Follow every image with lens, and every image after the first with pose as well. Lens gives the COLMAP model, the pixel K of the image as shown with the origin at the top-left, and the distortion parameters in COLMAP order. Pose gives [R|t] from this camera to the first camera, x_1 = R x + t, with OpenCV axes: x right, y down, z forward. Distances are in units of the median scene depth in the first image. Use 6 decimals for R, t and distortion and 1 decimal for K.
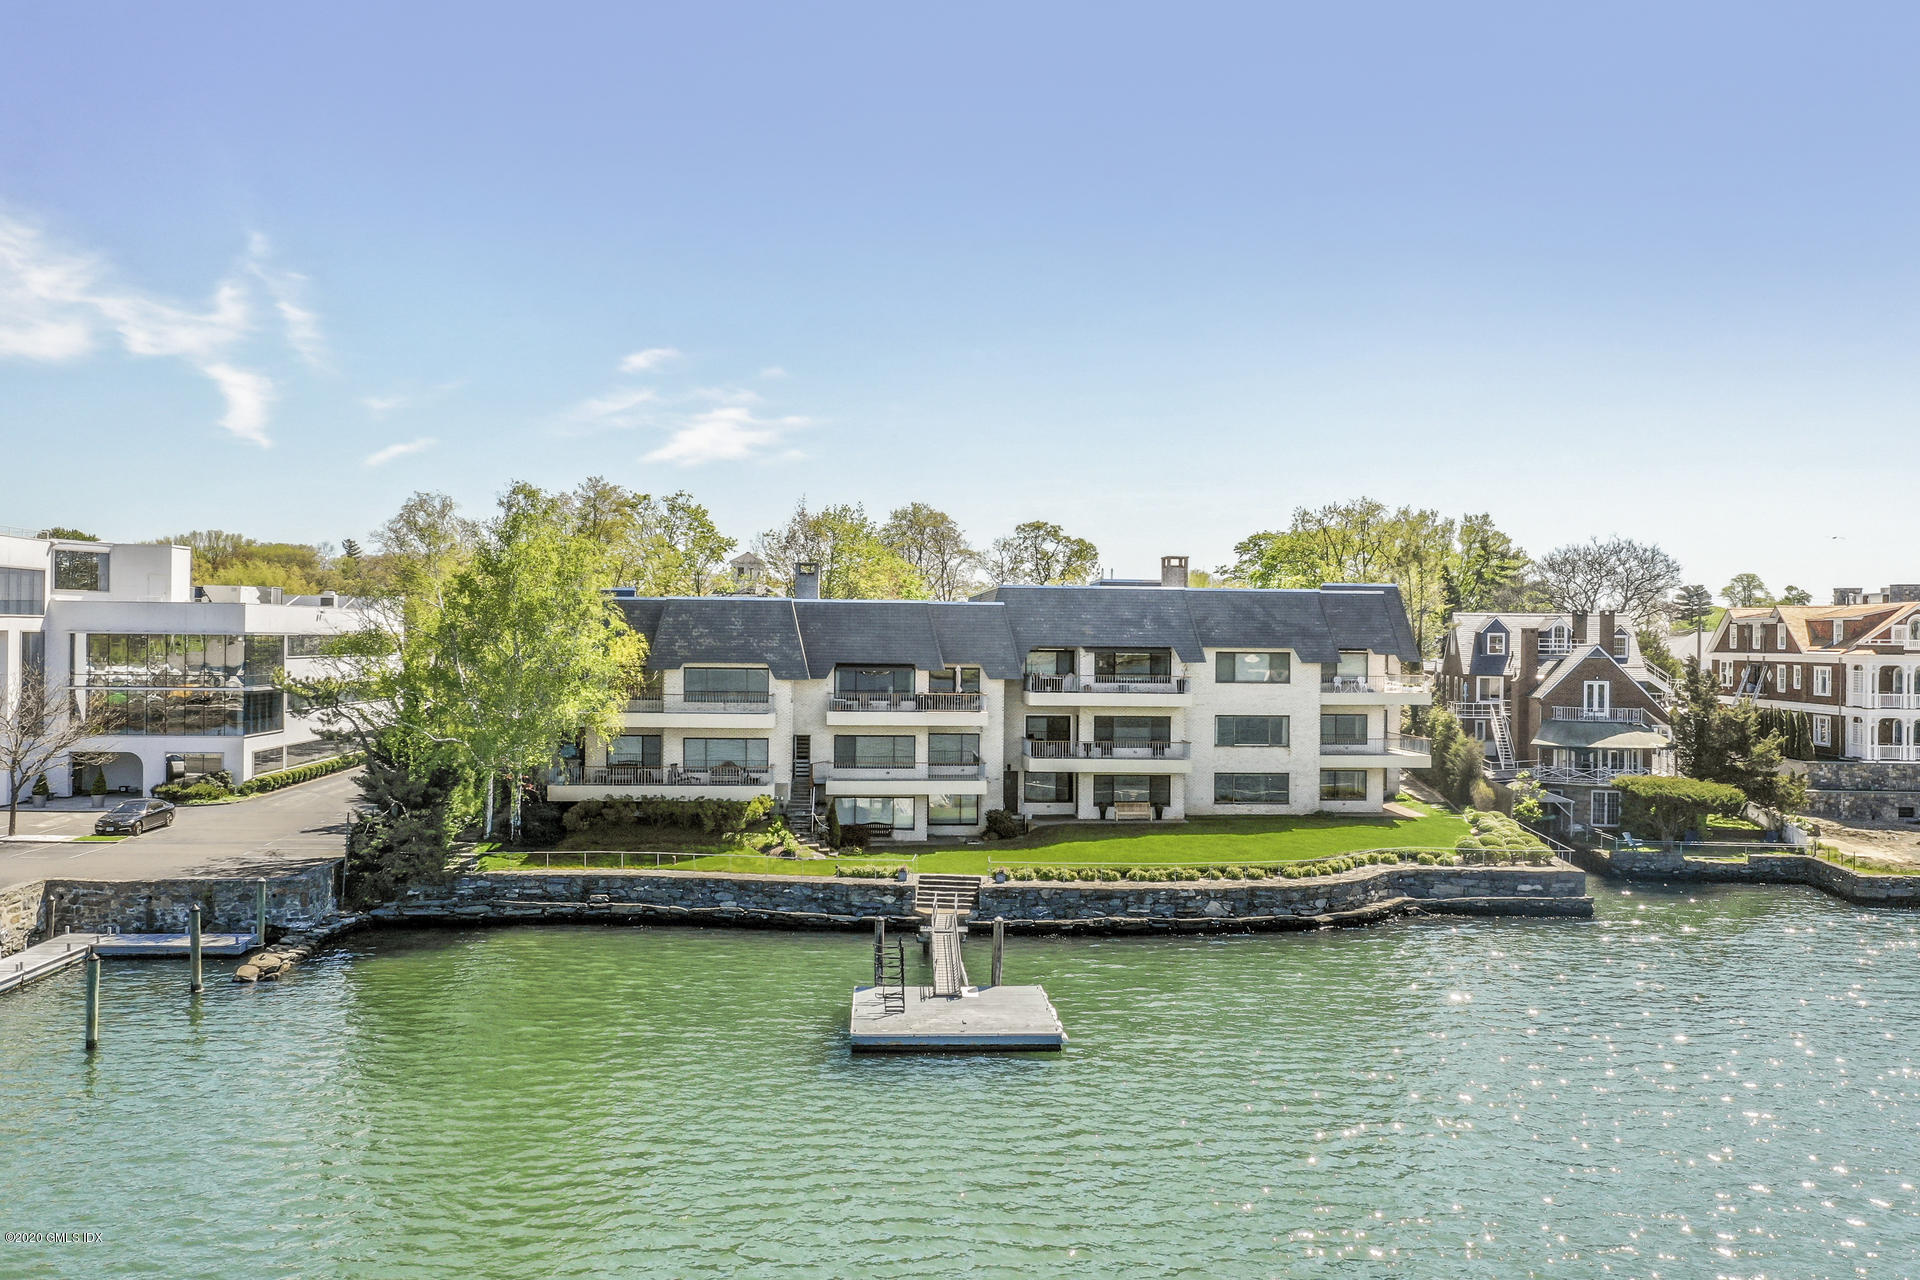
lens RADIAL K [[1517.7, 0, 957.8], [0, 1517.7, 636.7], [0, 0, 1]] dist [0.002331, -0.011457]
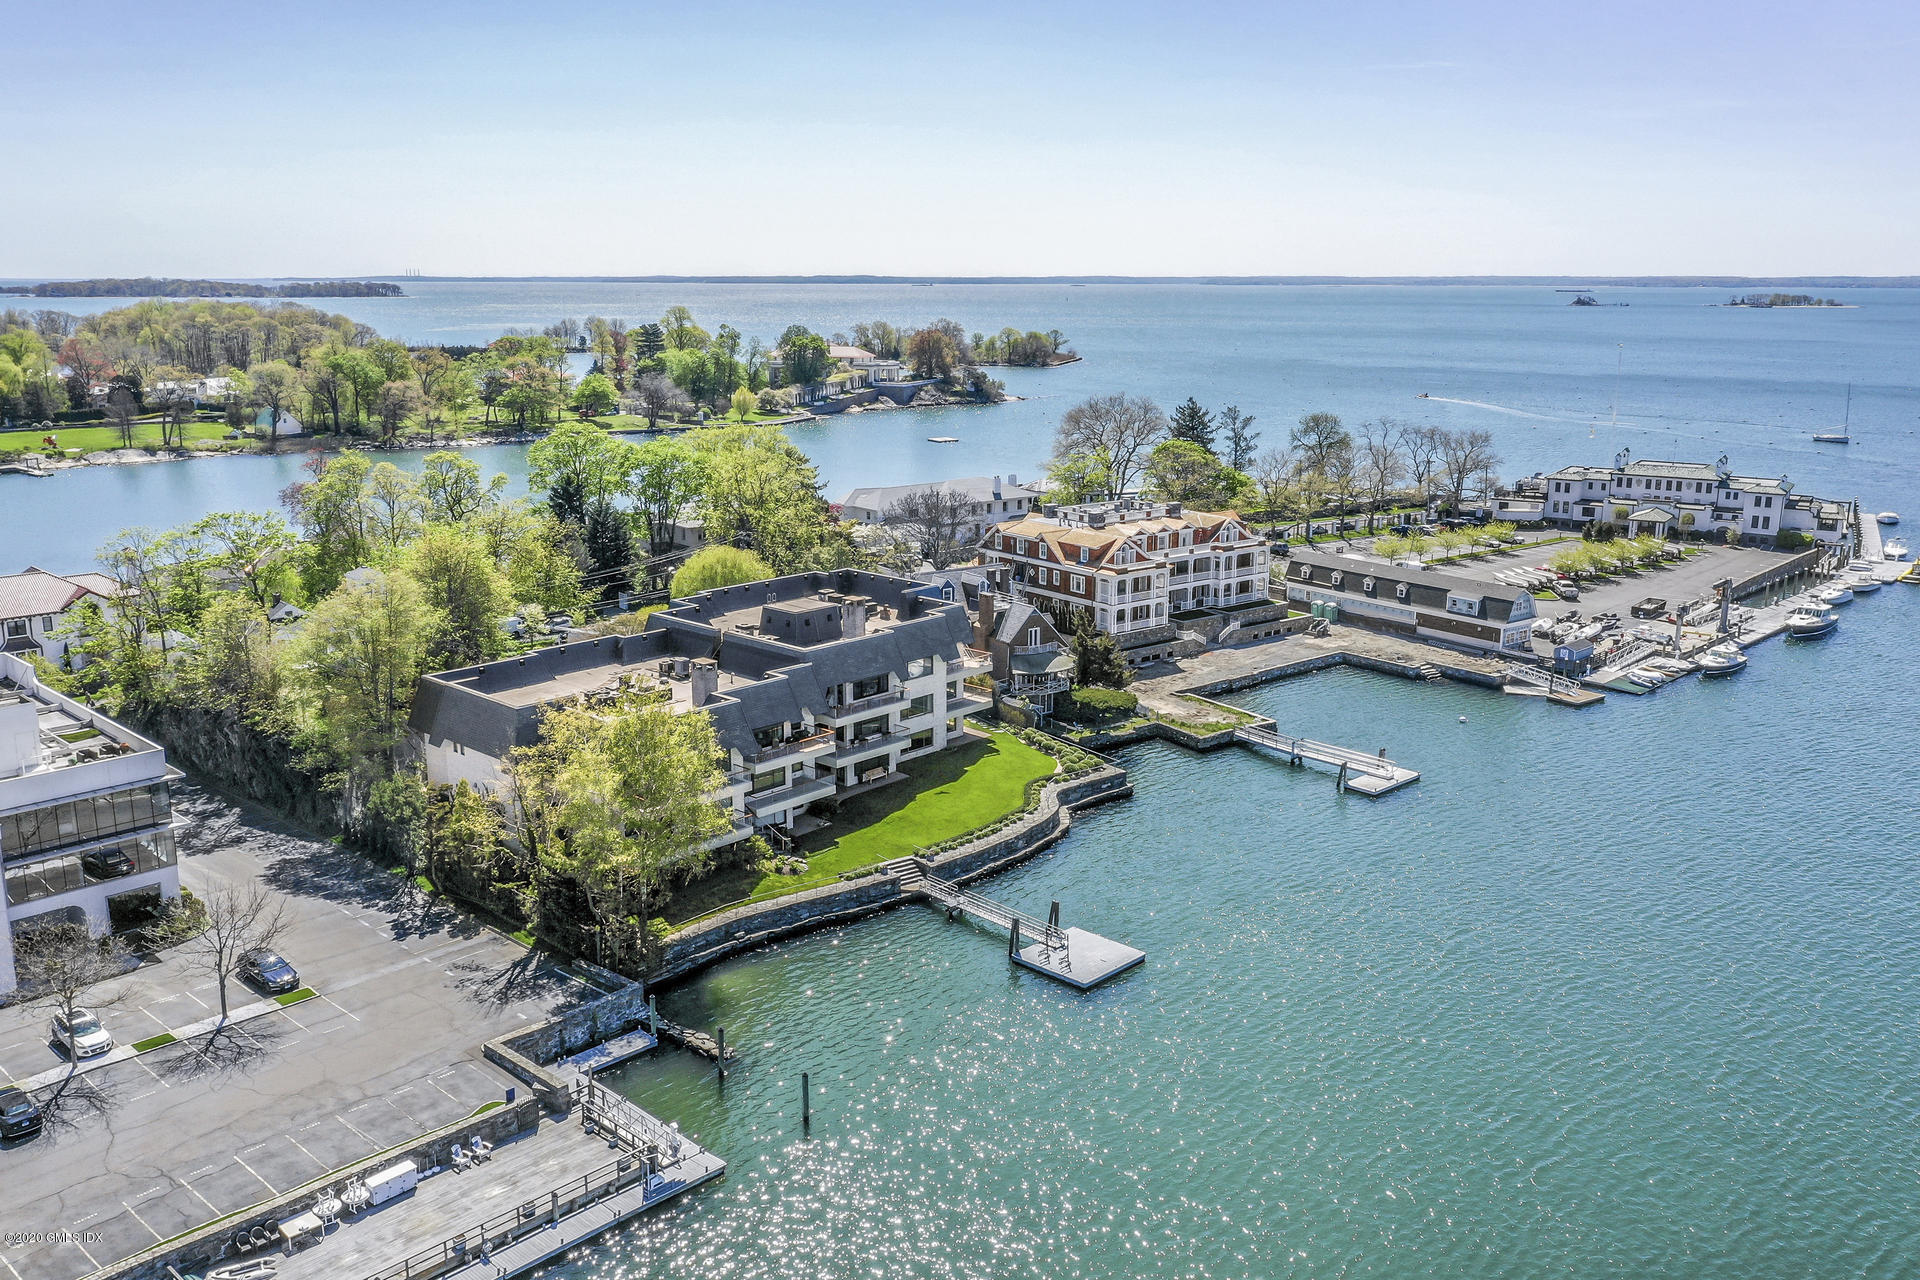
lens RADIAL K [[1517.7, 0, 958.9], [0, 1517.7, 645.1], [0, 0, 1]] dist [0.002331, -0.011457]
pose [[0.734054, -0.162871, 0.659271, -0.819347], [0.003690, 0.971756, 0.235961, -0.380209], [-0.679081, -0.170775, 0.713922, -0.165745]]
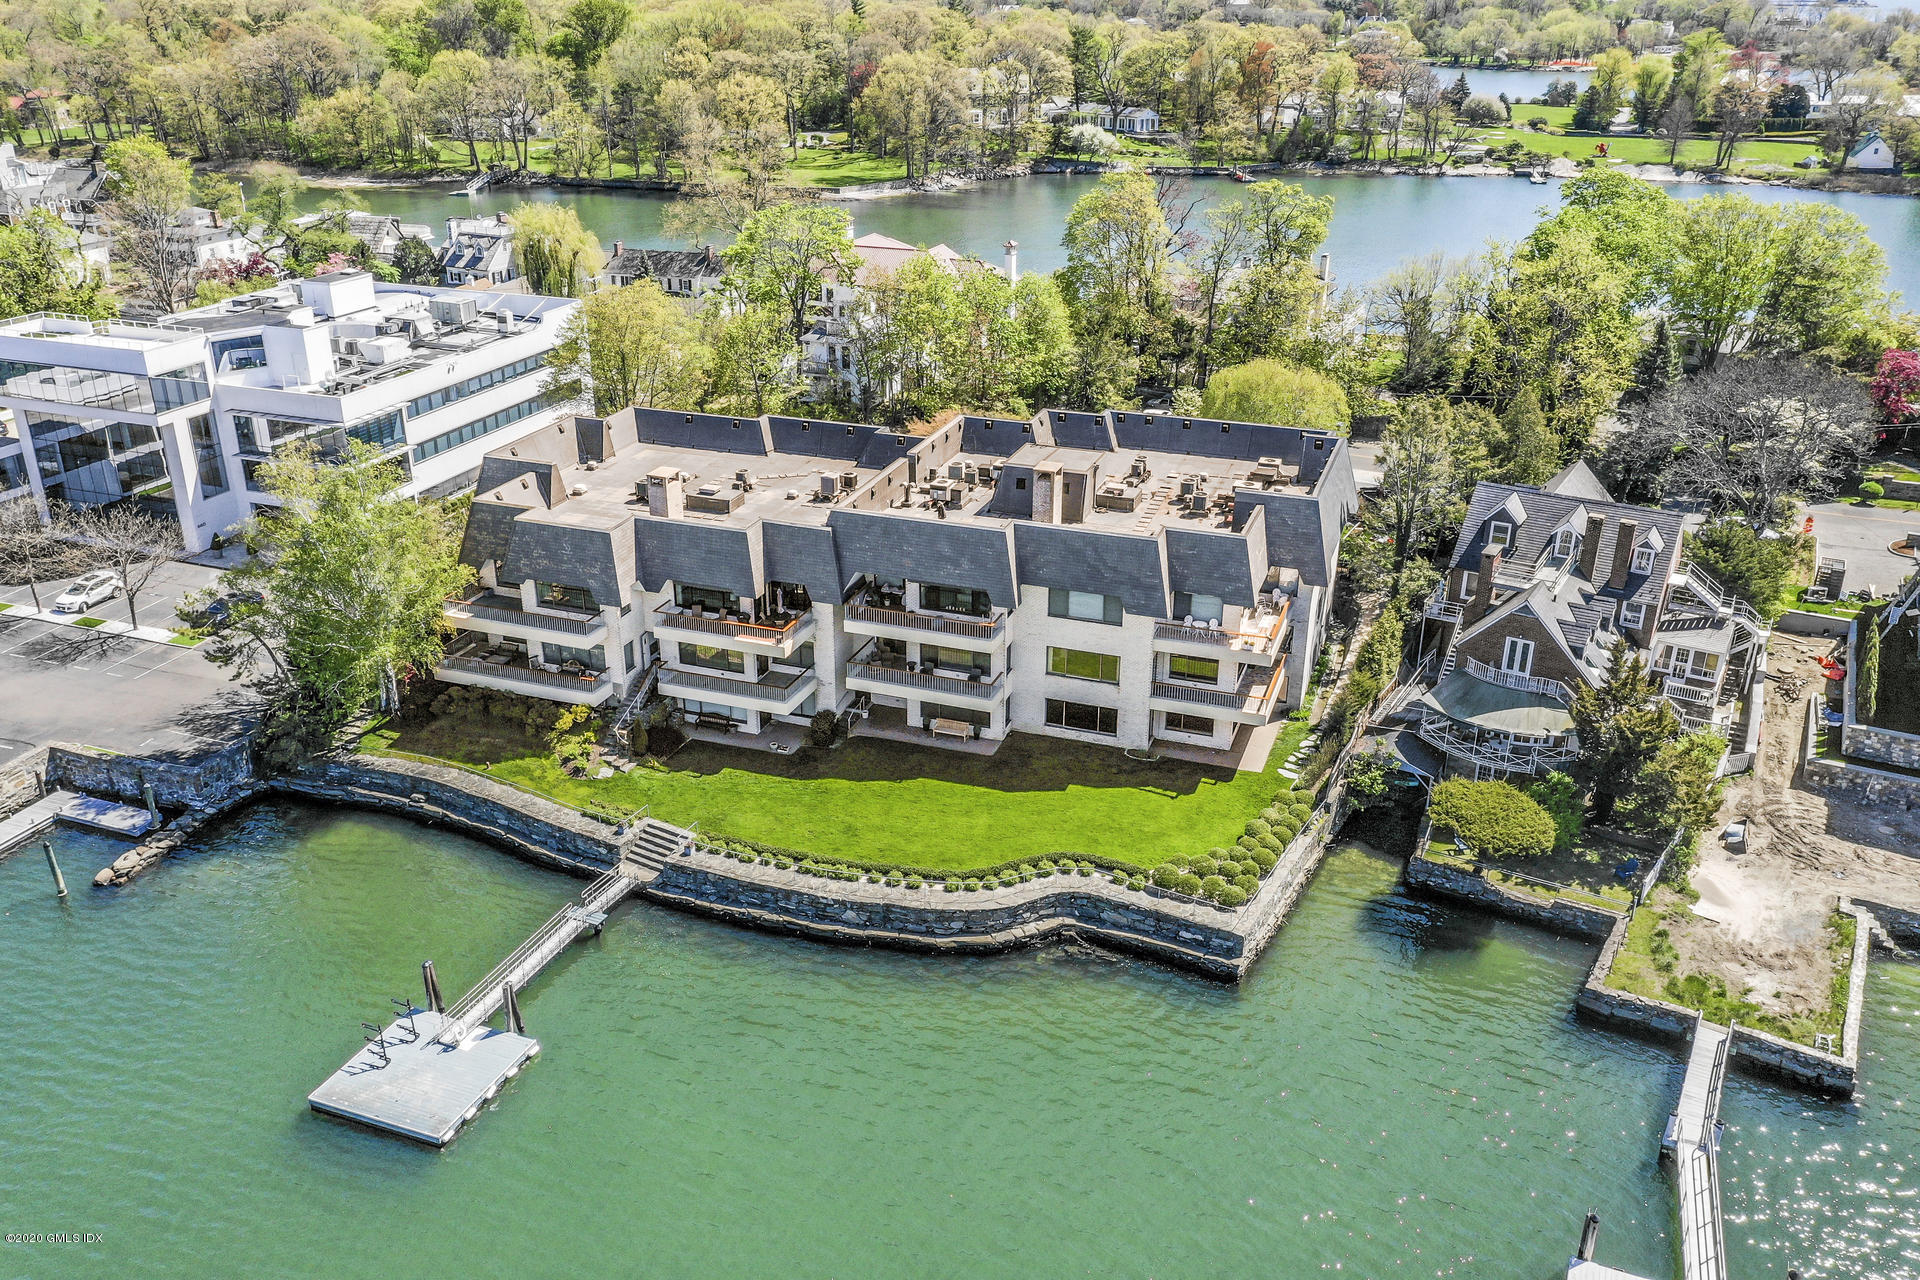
lens RADIAL K [[1517.7, 0, 966.9], [0, 1517.7, 656.4], [0, 0, 1]] dist [0.002331, -0.011457]
pose [[0.917096, 0.158819, -0.365666, 0.485635], [0.003417, 0.914057, 0.405572, -0.346059], [0.398652, -0.373198, 0.837735, 0.139886]]
